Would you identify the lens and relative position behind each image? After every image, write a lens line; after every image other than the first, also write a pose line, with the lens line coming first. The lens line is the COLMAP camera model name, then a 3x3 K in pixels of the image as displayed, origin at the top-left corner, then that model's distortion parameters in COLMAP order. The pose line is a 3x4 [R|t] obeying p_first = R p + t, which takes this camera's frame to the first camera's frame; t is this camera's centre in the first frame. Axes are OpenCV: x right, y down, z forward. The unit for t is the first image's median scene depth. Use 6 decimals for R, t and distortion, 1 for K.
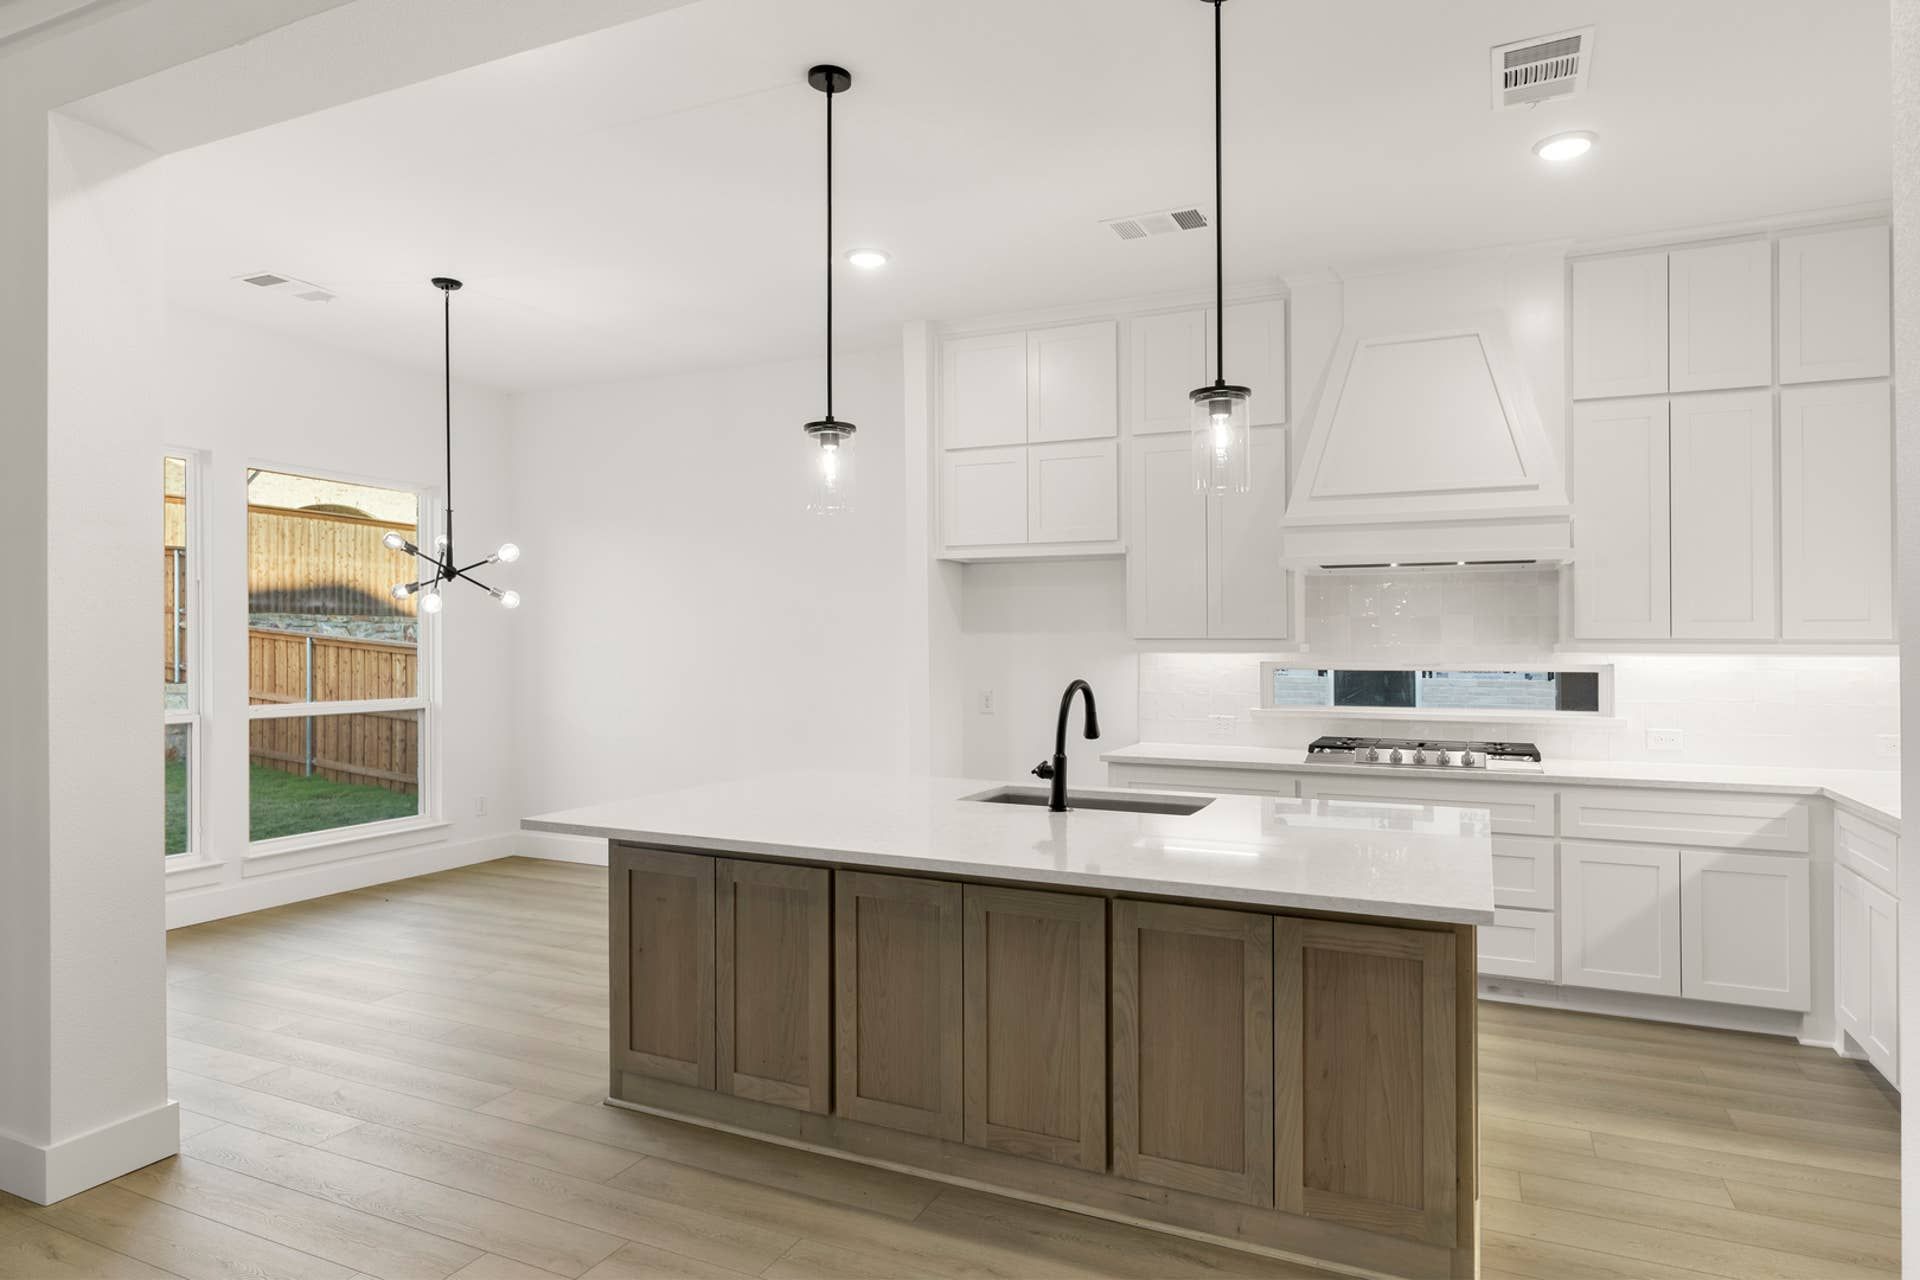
lens RADIAL K [[1064.2, 0, 963.9], [0, 1064.2, 678.5], [0, 0, 1]] dist [-0.004387, 0.005605]
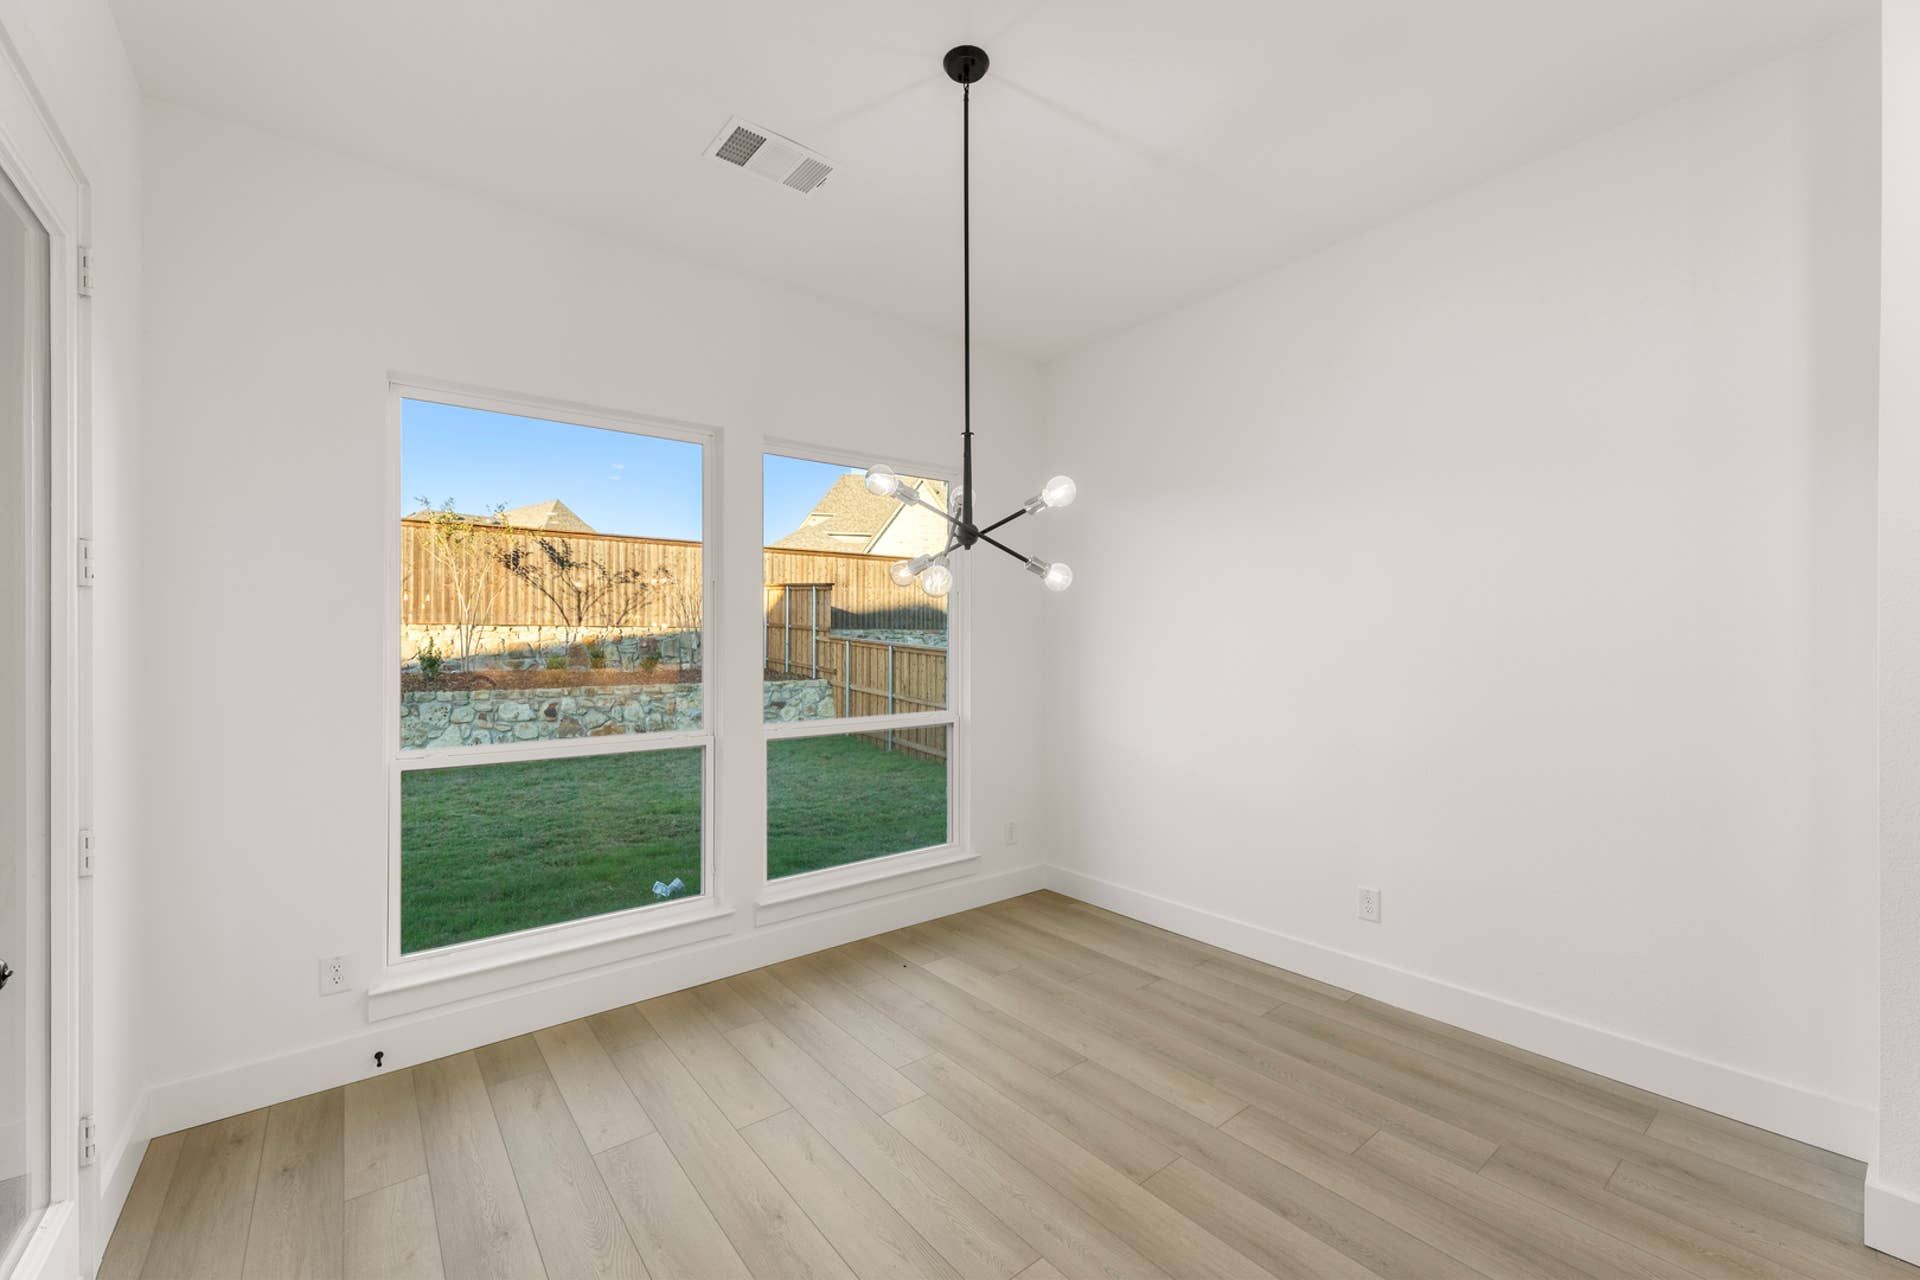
lens RADIAL K [[760.3, 0, 955.3], [0, 760.3, 637.2], [0, 0, 1]] dist [-0.001295, 0.000109]
pose [[0.879088, -0.015272, -0.476414, -0.349612], [-0.007114, 0.998955, -0.045150, -0.025595], [0.476606, 0.043080, 0.878061, 0.761187]]
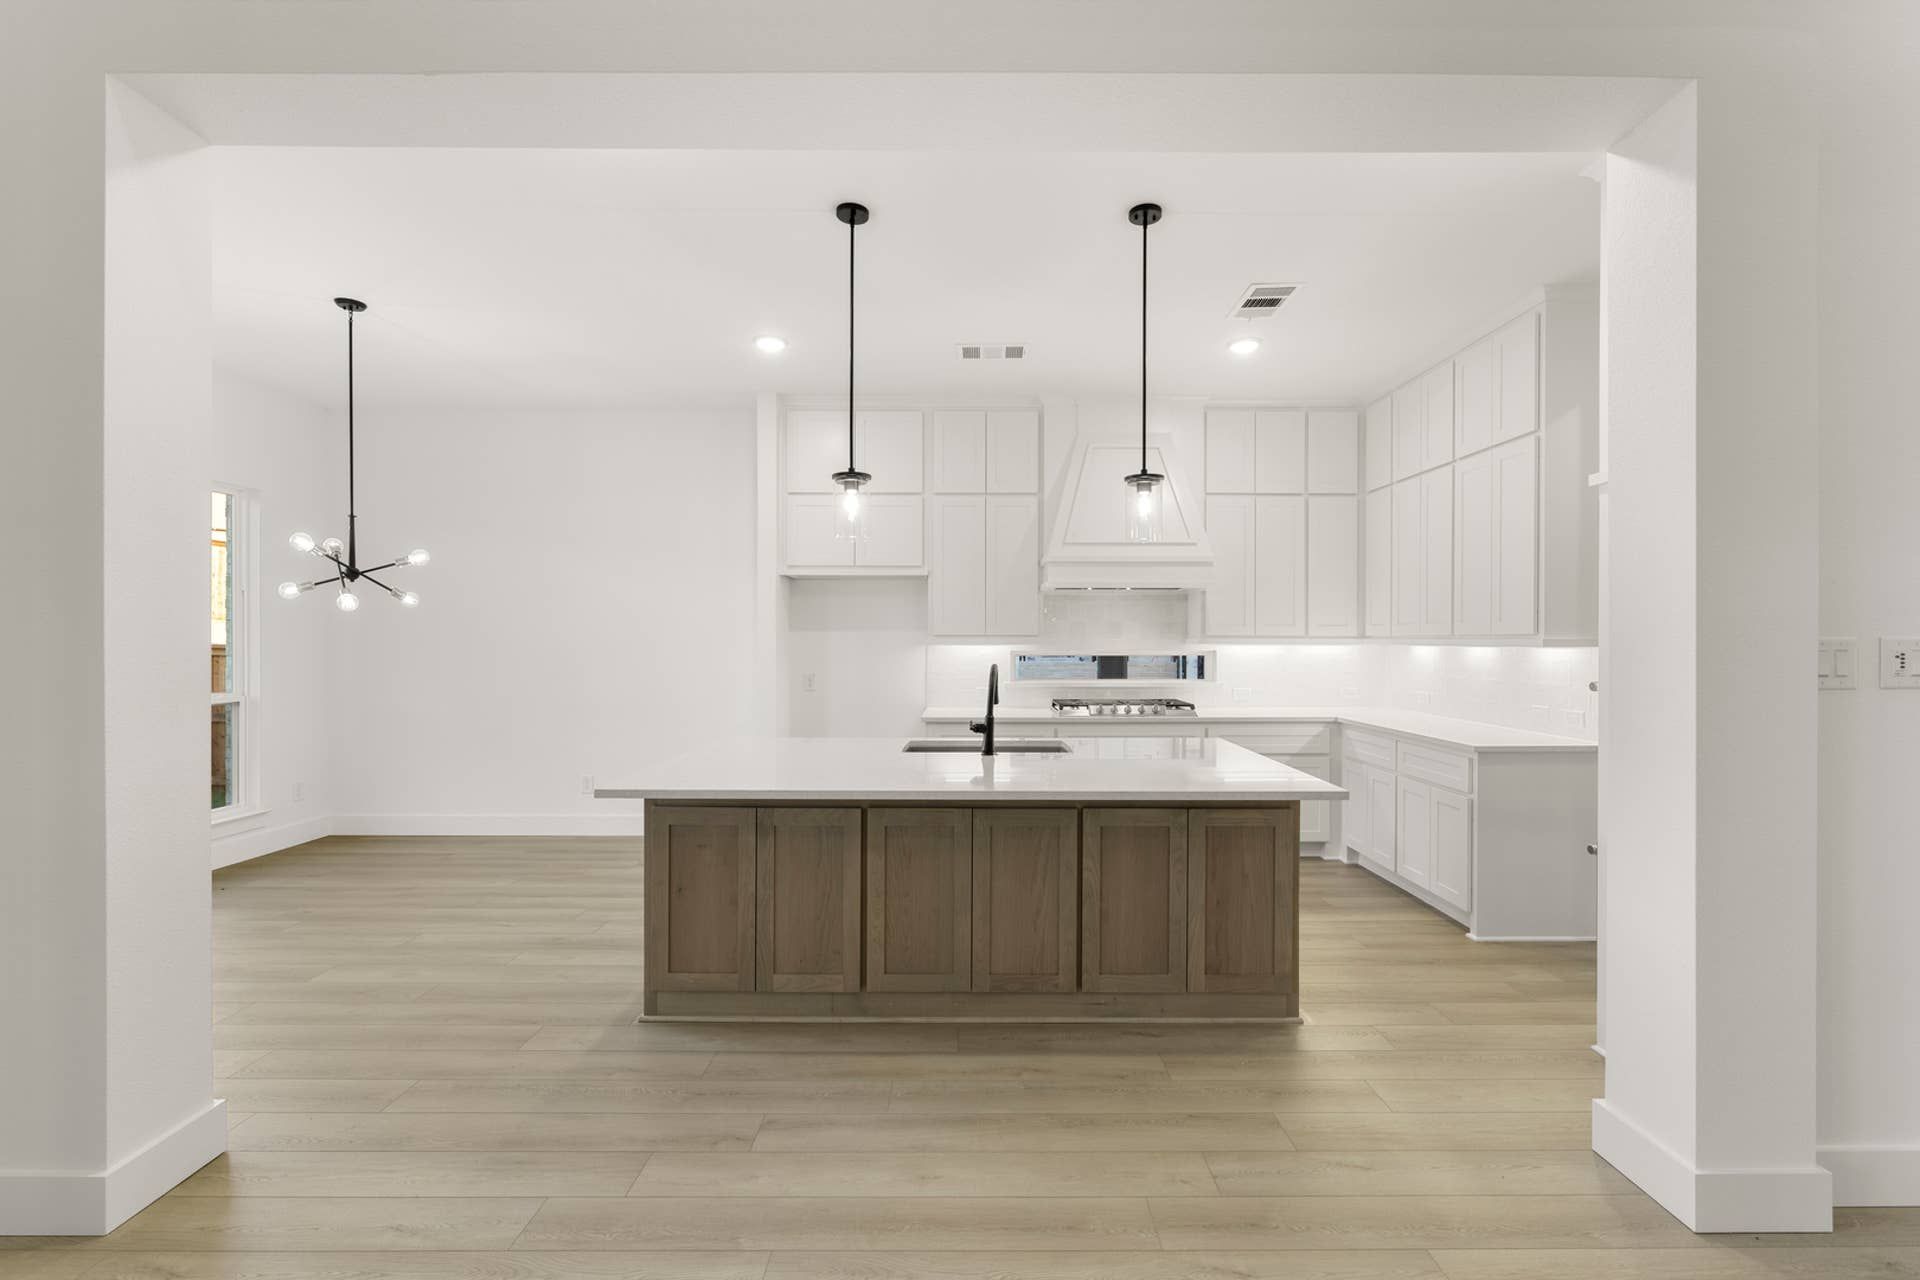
lens RADIAL K [[775.2, 0, 939.1], [0, 775.2, 667.7], [0, 0, 1]] dist [0.001341, -0.000957]
pose [[0.915825, -0.016334, 0.401245, -0.317900], [0.014426, 0.999866, 0.007776, -0.002199], [-0.401318, -0.001333, 0.915938, 0.051473]]
